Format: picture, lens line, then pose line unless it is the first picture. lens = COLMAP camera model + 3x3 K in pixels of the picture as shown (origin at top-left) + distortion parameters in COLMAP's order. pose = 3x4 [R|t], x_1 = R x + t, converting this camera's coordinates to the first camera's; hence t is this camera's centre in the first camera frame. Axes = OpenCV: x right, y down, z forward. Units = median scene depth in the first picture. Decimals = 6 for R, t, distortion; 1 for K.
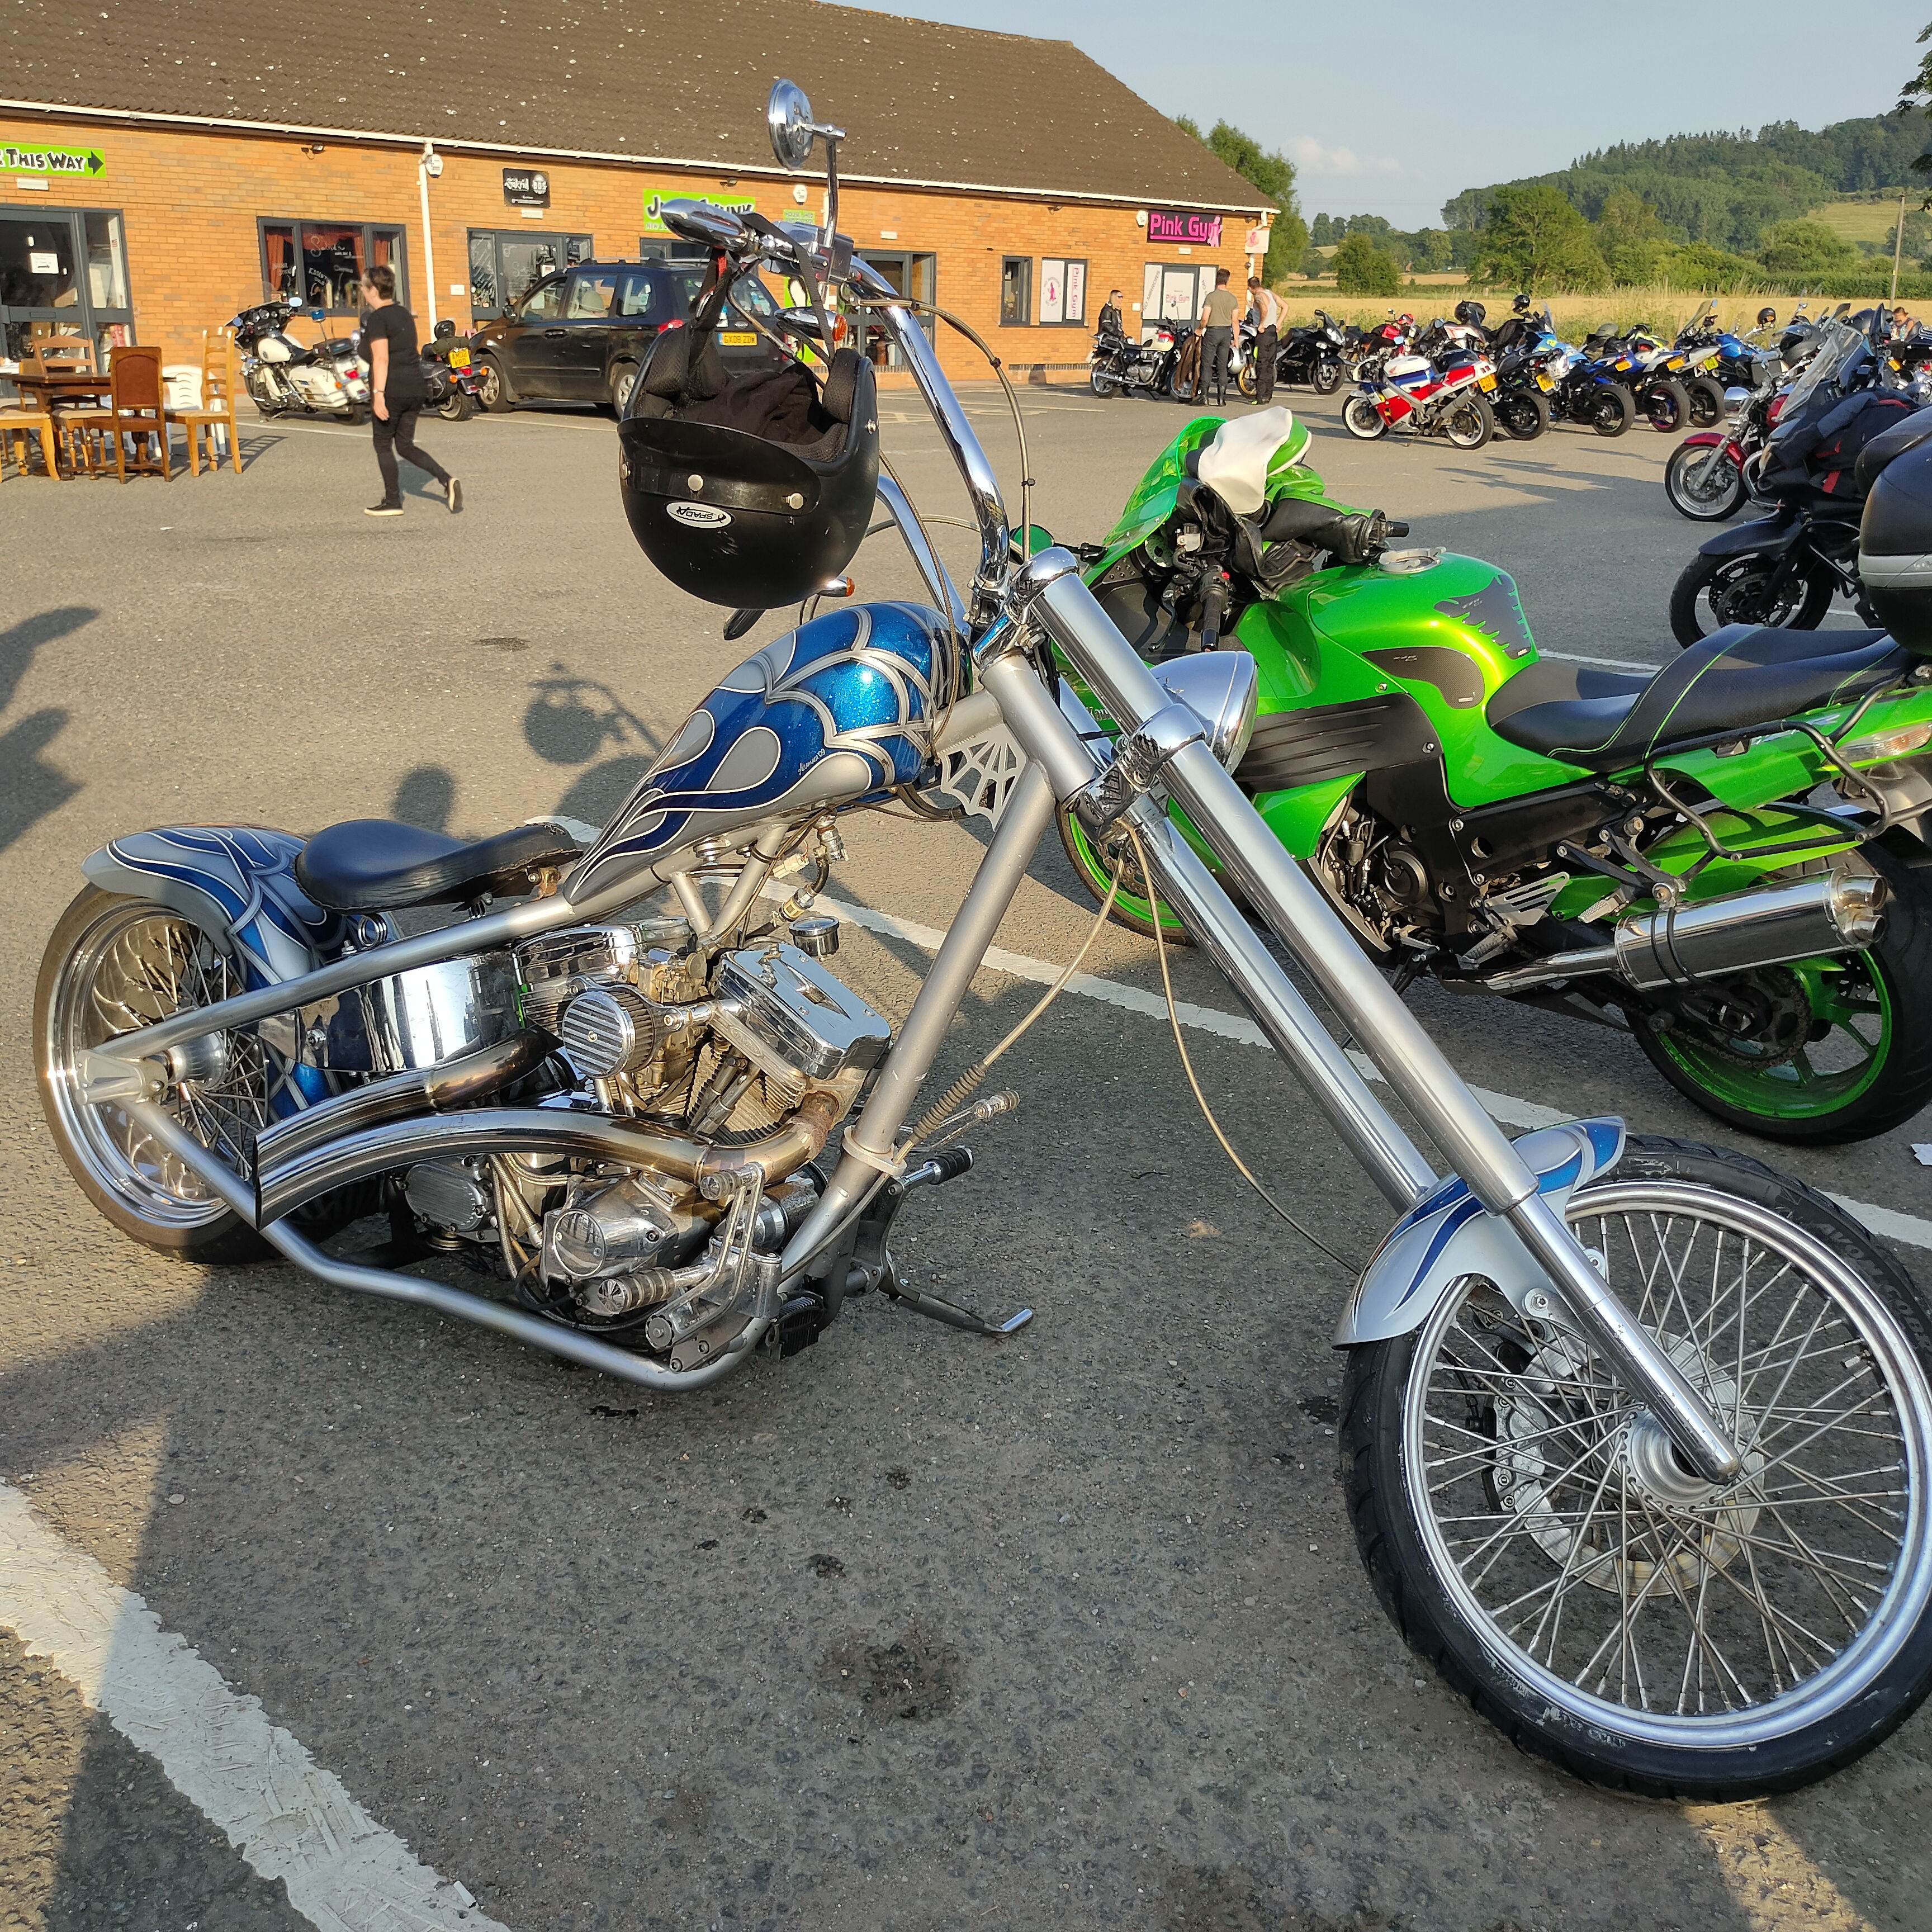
lens RADIAL K [[2021.1, 0, 966.0], [0, 2021.1, 966.0], [0, 0, 1]] dist [0.071609, -0.070267]
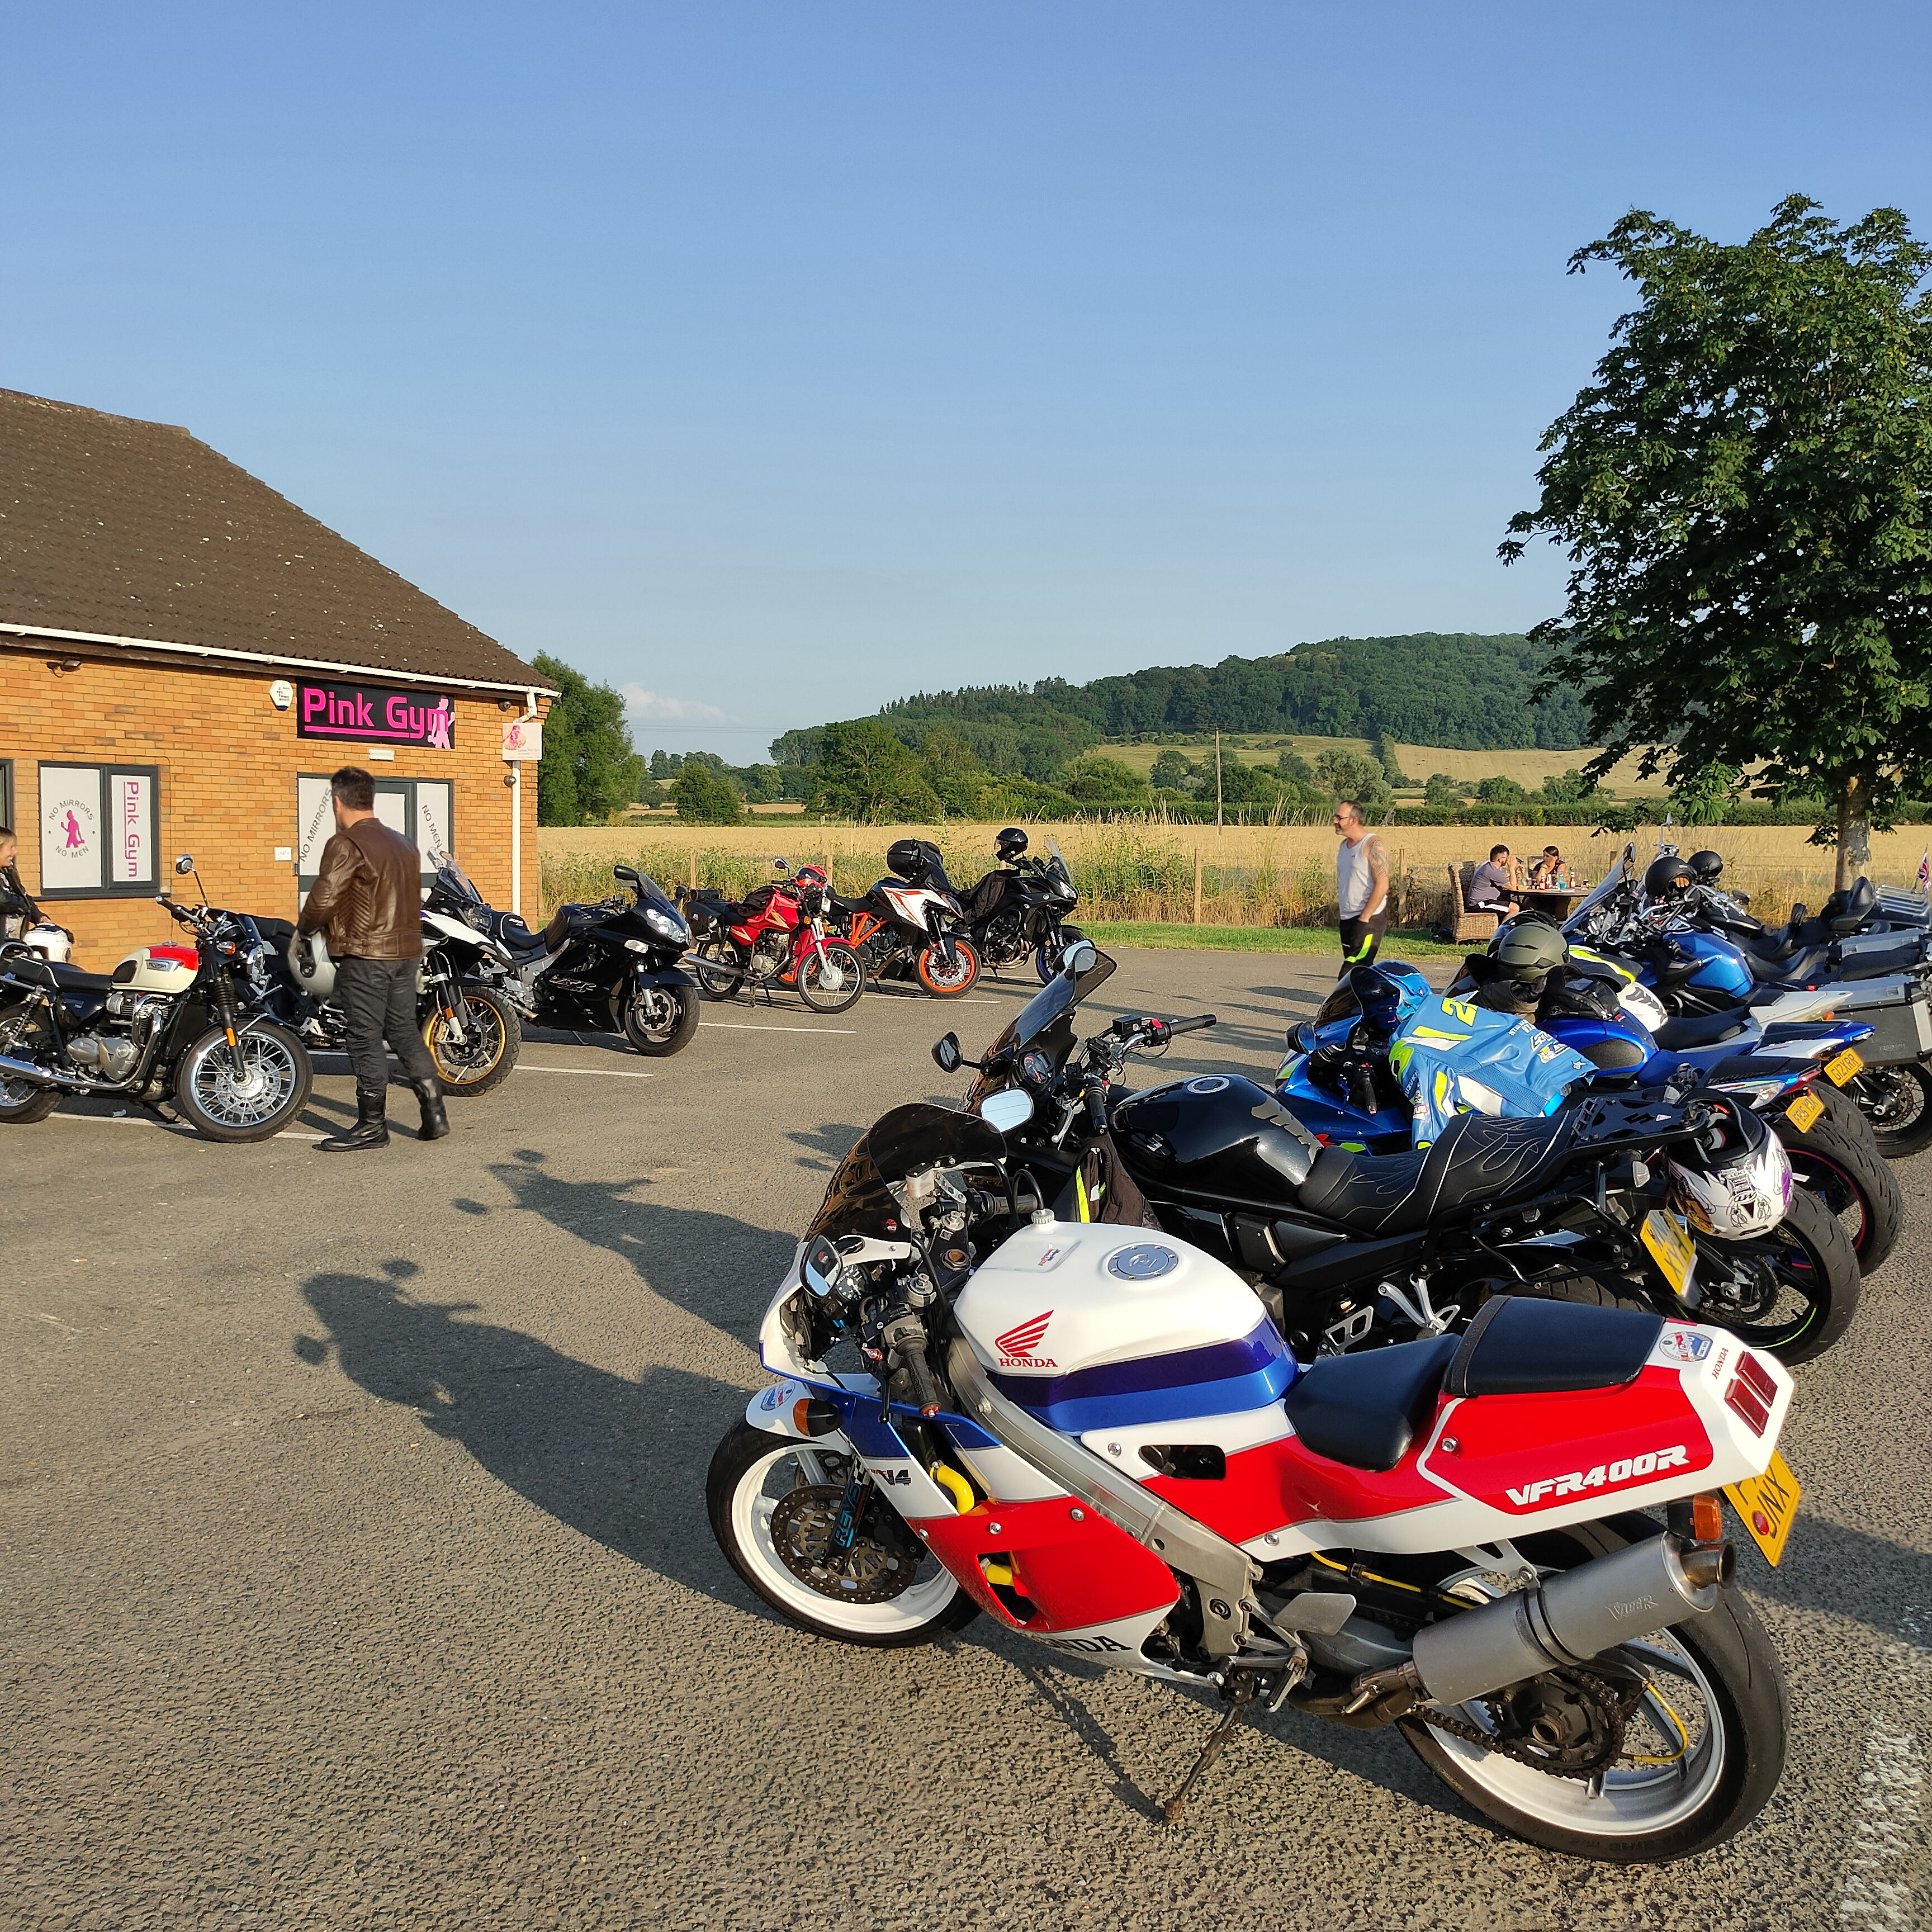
lens RADIAL K [[2021.1, 0, 966.0], [0, 2021.1, 966.0], [0, 0, 1]] dist [0.071609, -0.070267]
pose [[0.951808, -0.034629, 0.304735, 0.087575], [0.108253, 0.967586, -0.228162, -0.155226], [-0.286956, 0.250155, 0.924705, 0.465863]]
